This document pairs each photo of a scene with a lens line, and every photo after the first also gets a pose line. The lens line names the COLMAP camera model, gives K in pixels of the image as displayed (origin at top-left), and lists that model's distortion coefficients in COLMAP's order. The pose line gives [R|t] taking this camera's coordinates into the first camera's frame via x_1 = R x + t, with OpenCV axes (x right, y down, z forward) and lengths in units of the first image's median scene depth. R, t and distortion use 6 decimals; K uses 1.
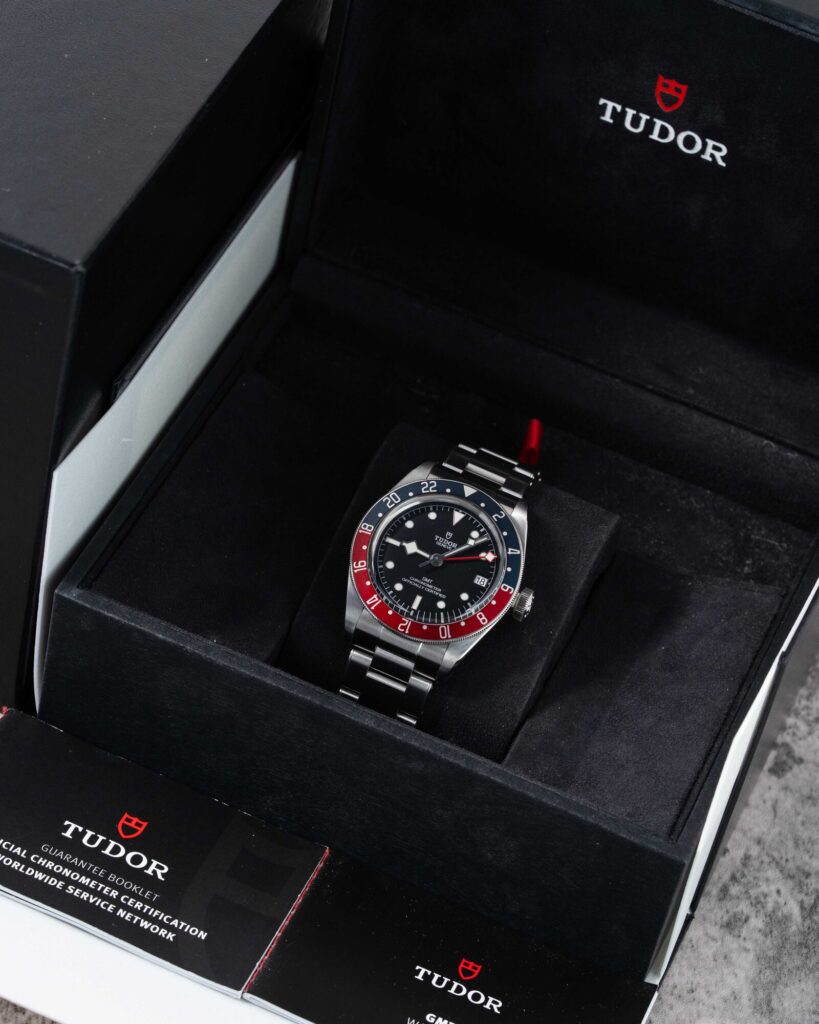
lens RADIAL K [[4426.3, 0, 409.5], [0, 4426.3, 512.0], [0, 0, 1]] dist [-0.051269, 0.756396]
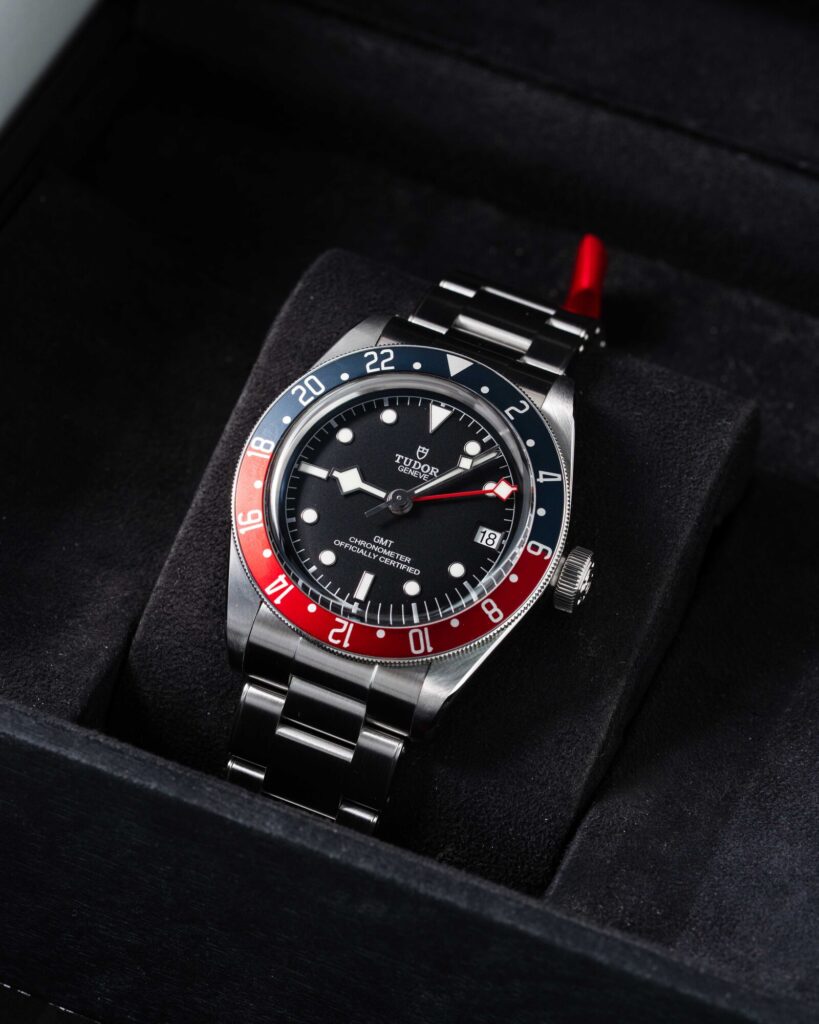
lens RADIAL K [[4426.3, 0, 409.5], [0, 4426.3, 512.0], [0, 0, 1]] dist [-0.051269, 0.756396]
pose [[0.997672, -0.051709, -0.044456, 0.029970], [0.051482, 0.998654, -0.006242, 0.015326], [0.044719, 0.003939, 0.998992, 0.488725]]
